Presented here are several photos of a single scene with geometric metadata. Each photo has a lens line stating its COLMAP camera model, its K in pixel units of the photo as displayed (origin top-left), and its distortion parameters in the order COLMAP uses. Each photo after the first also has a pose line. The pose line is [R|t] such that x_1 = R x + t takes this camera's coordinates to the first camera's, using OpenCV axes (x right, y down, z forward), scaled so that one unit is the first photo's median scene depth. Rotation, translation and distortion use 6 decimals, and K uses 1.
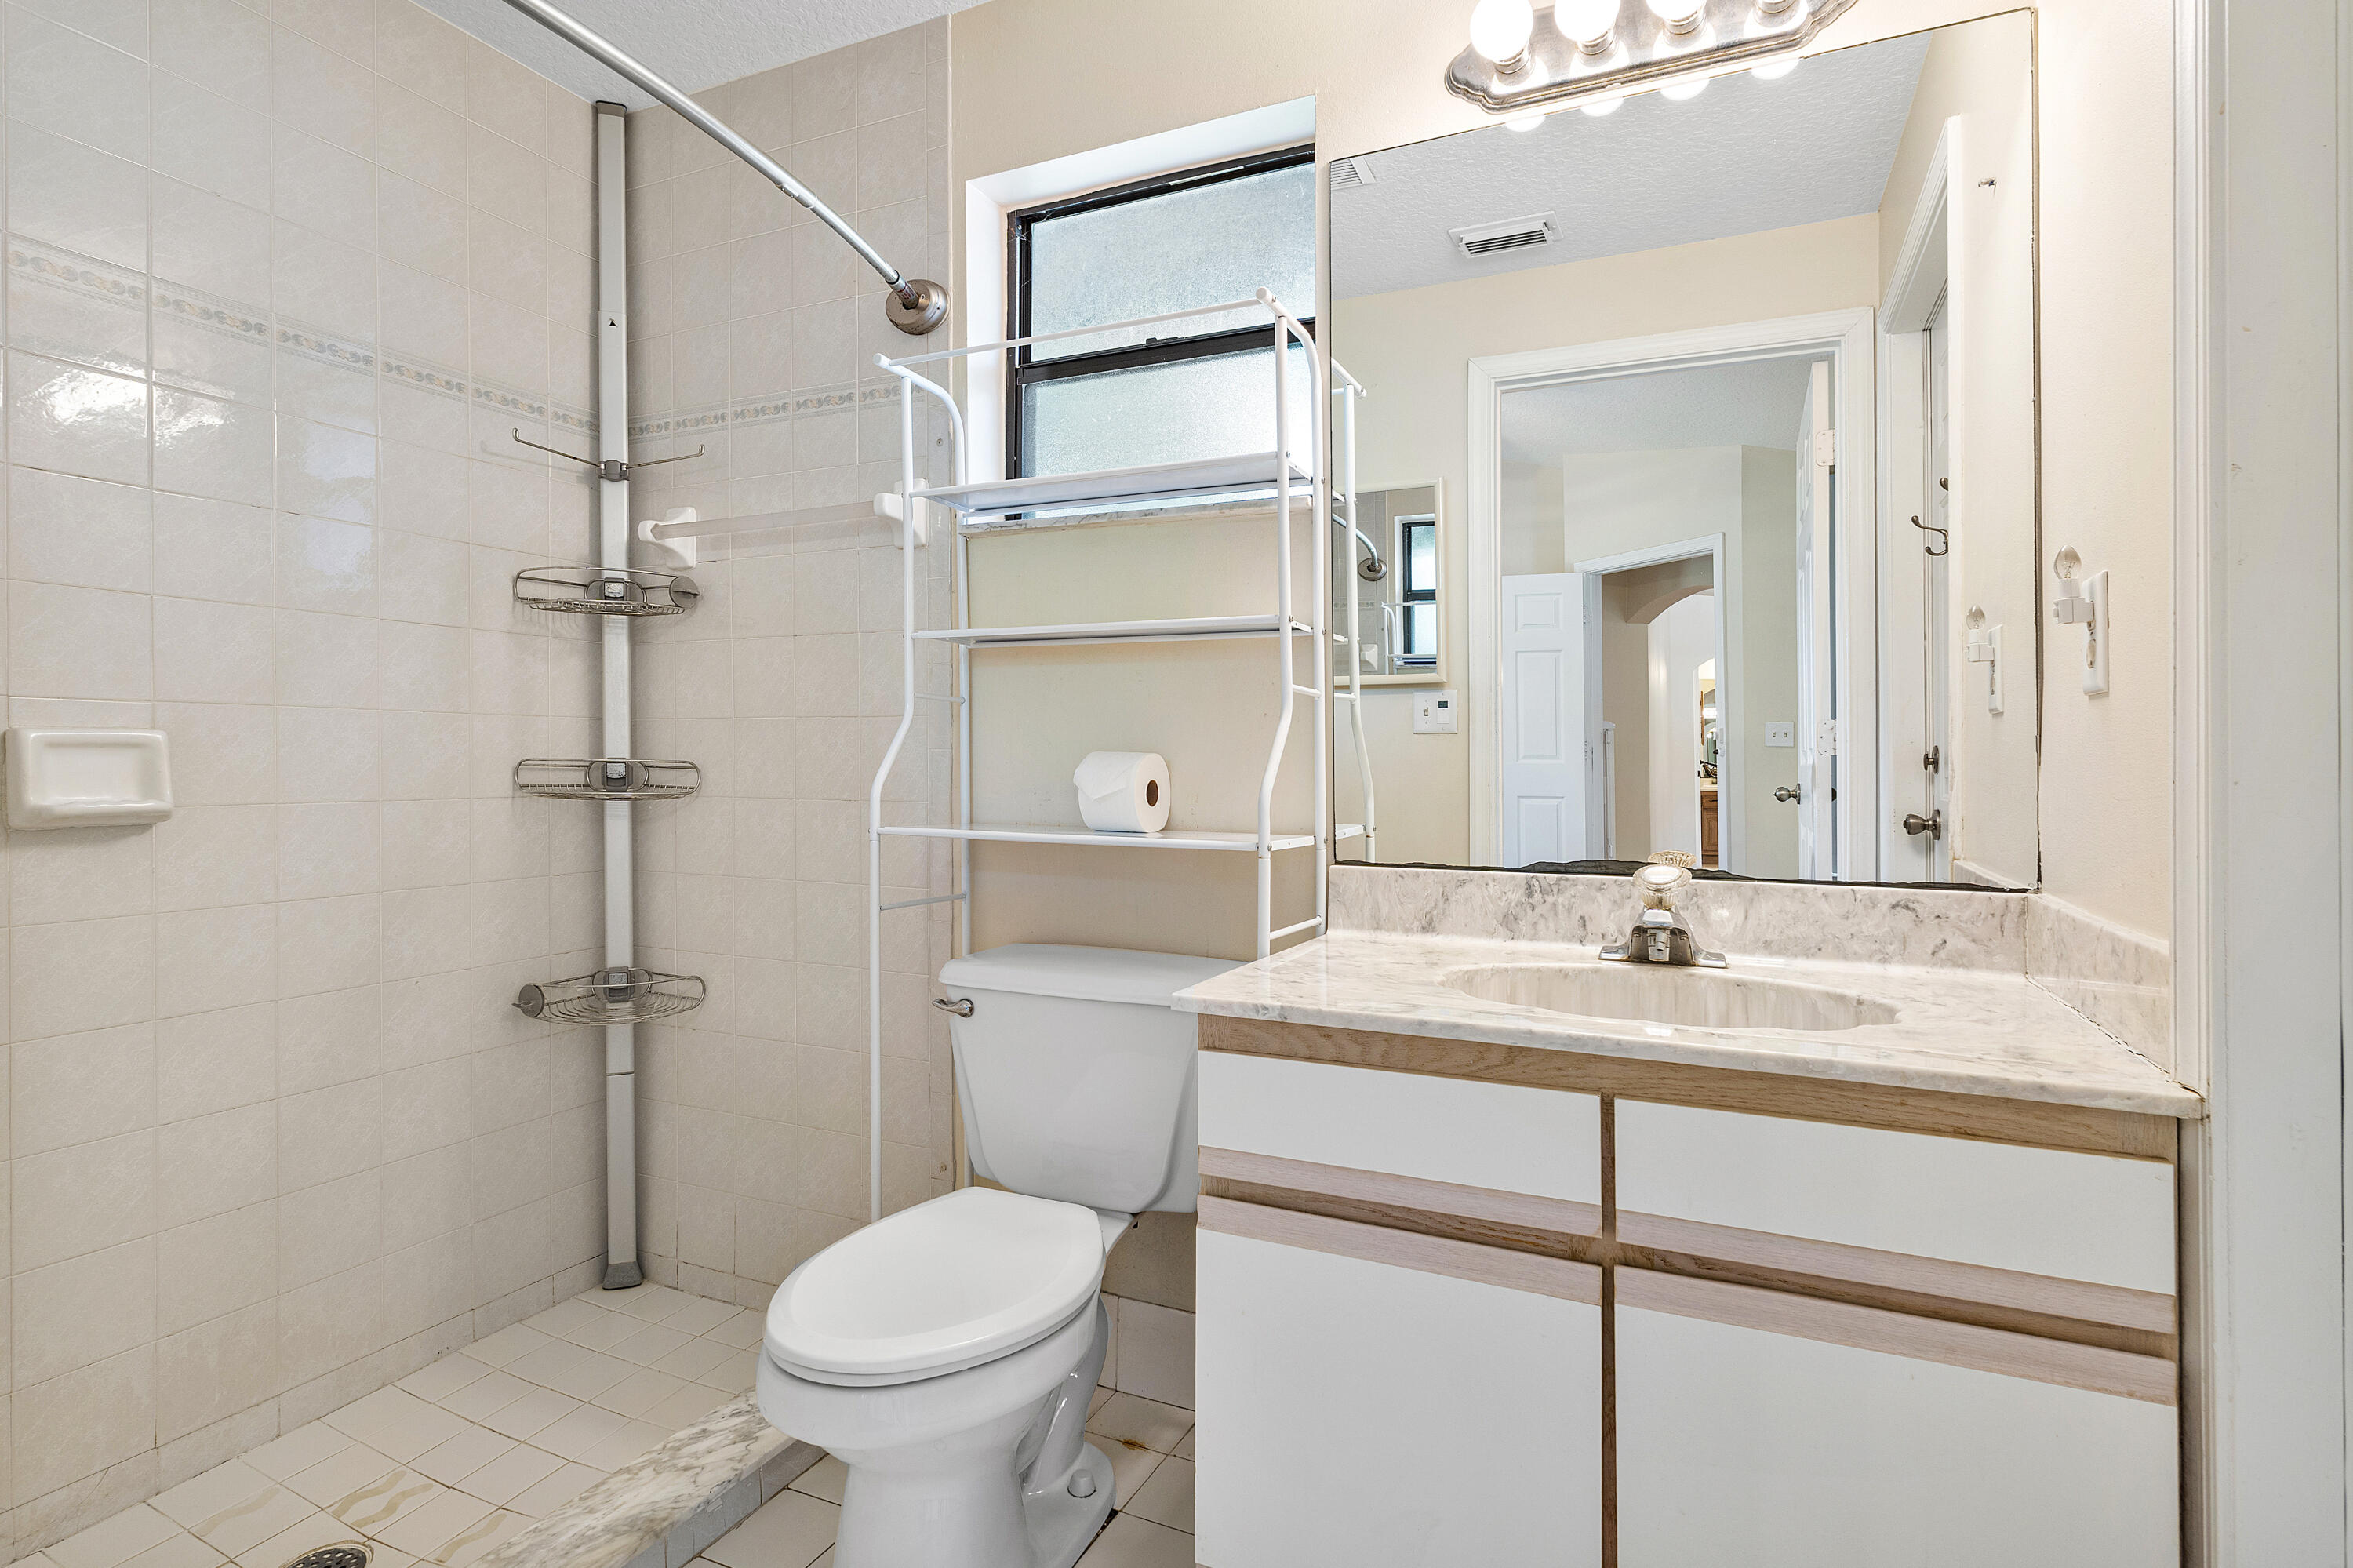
lens RADIAL K [[1157.7, 0, 1166.9], [0, 1157.7, 776.4], [0, 0, 1]] dist [0.006041, -0.001745]
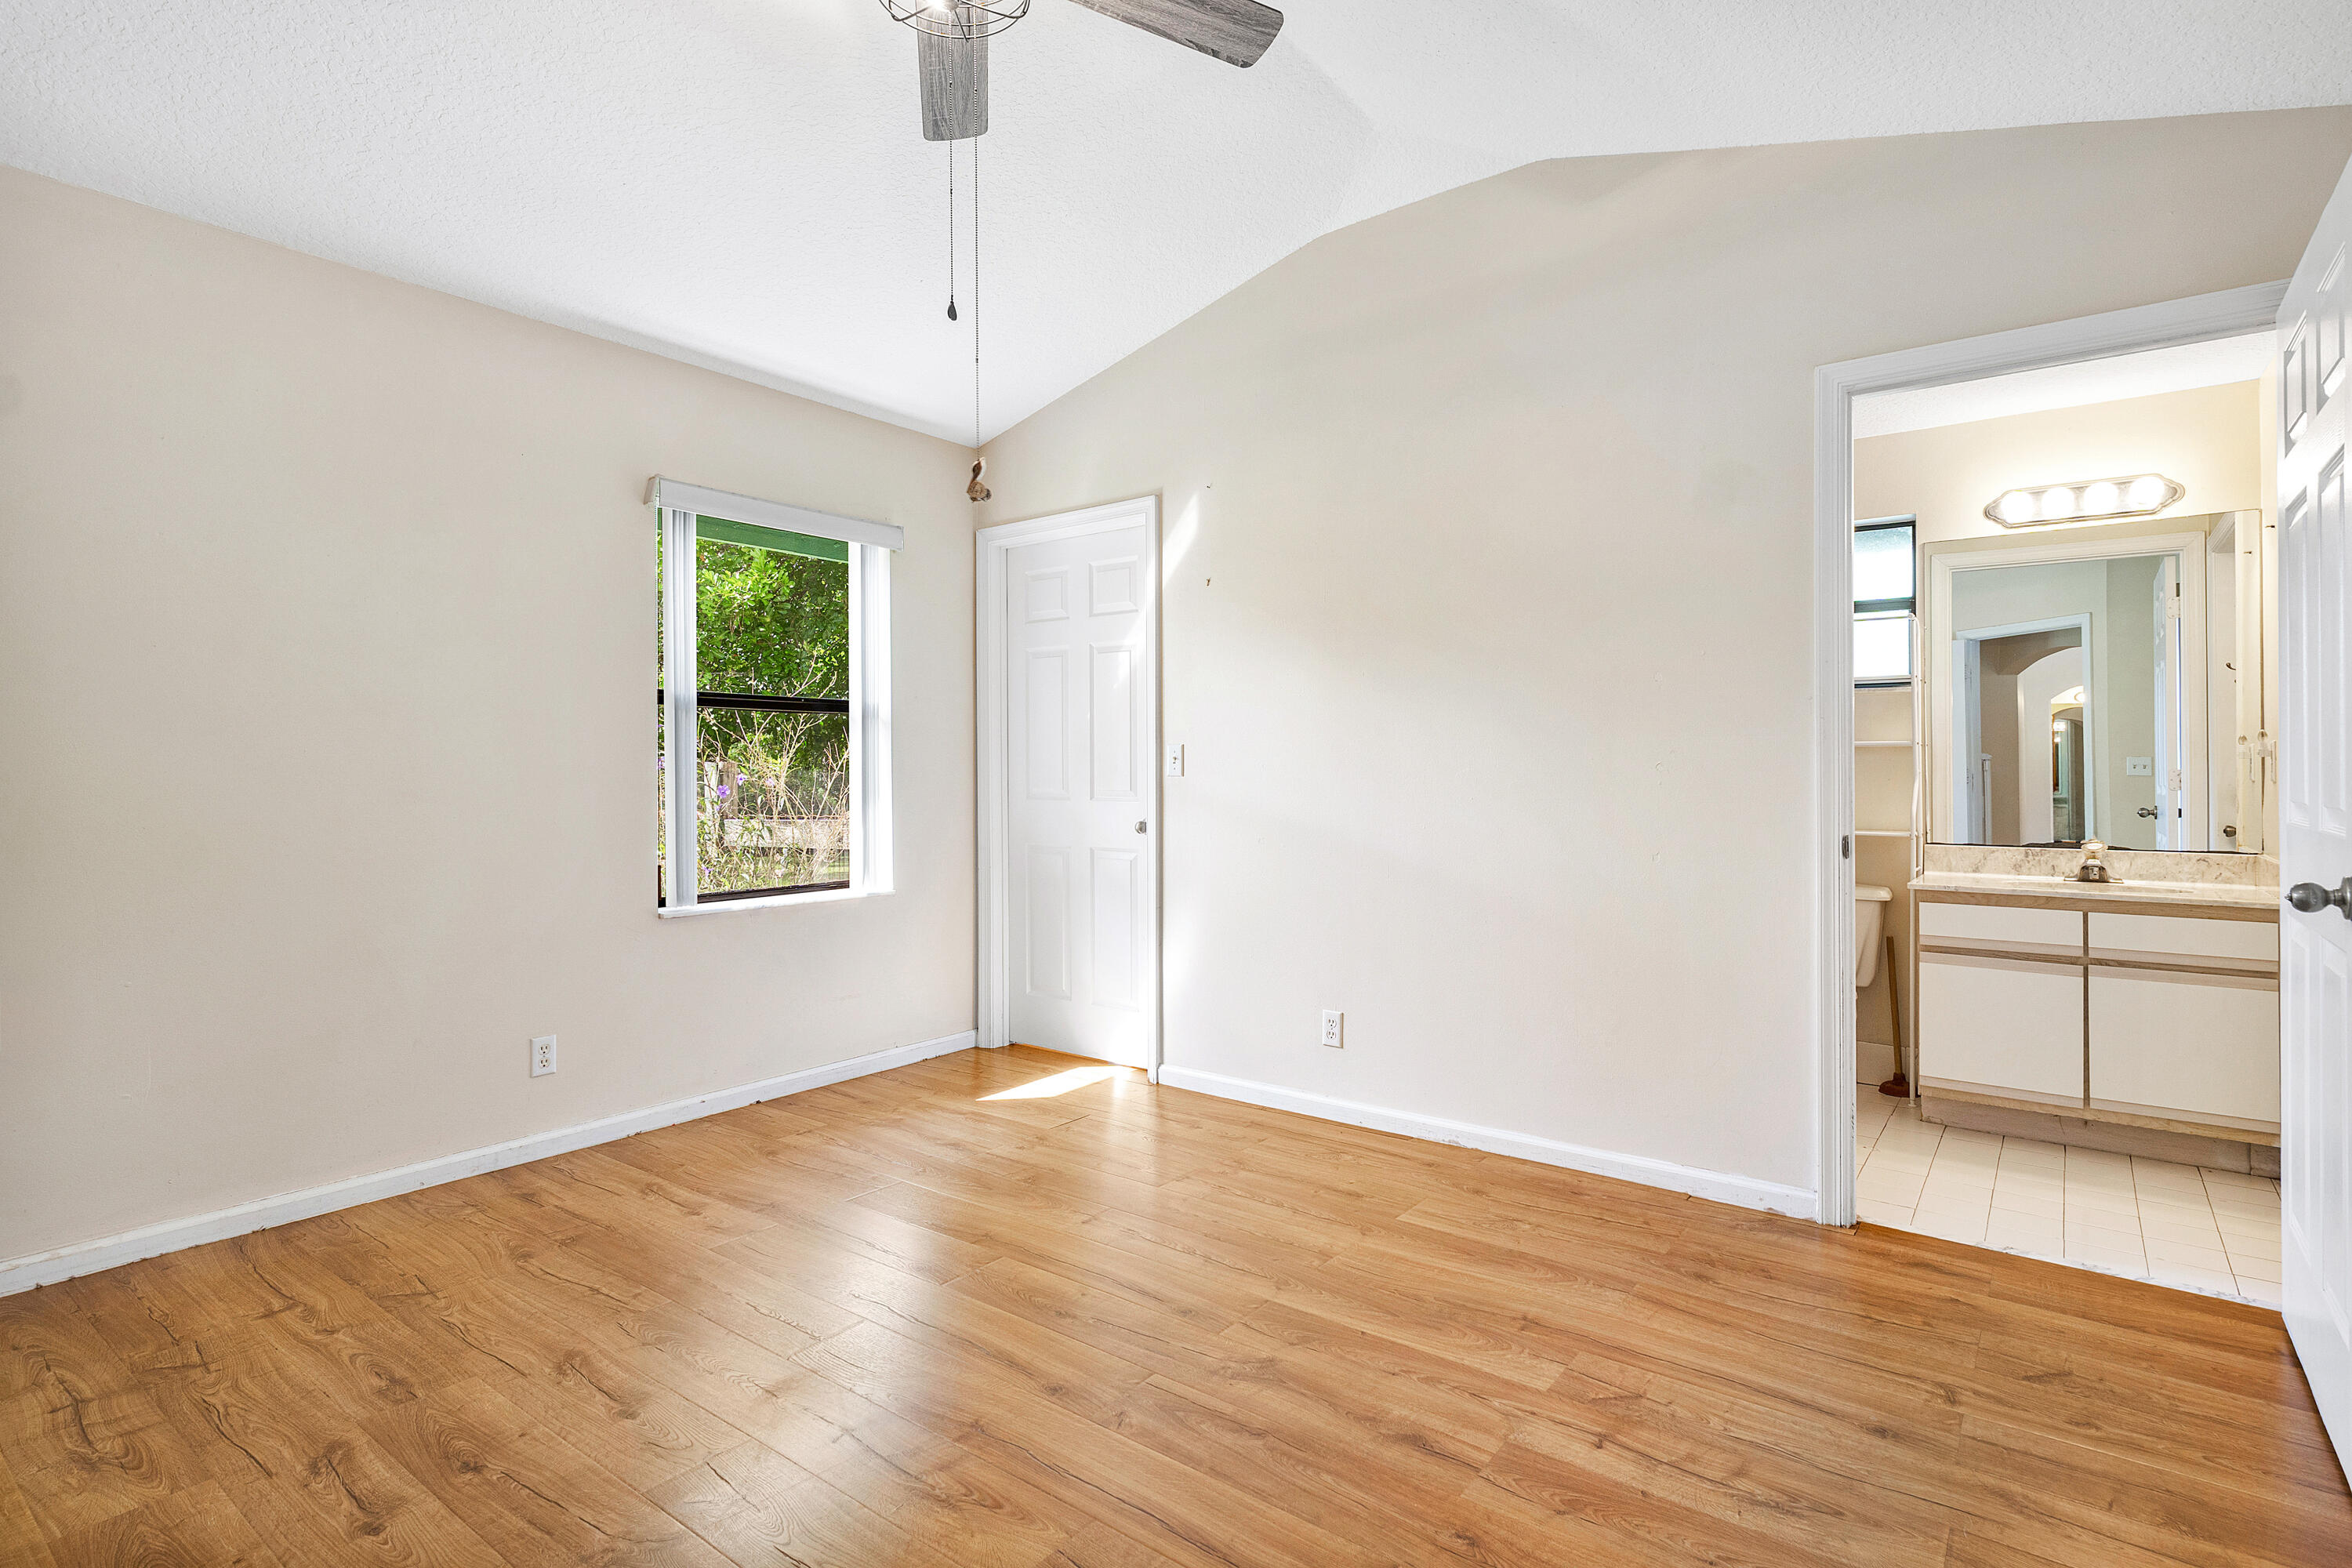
lens RADIAL K [[1157.1, 0, 1178.7], [0, 1157.1, 777.9], [0, 0, 1]] dist [0.006041, -0.001745]
pose [[0.979763, 0.002187, -0.200147, -1.009056], [-0.003451, 0.999976, -0.005969, -0.043579], [0.200129, 0.006539, 0.979748, -1.859504]]
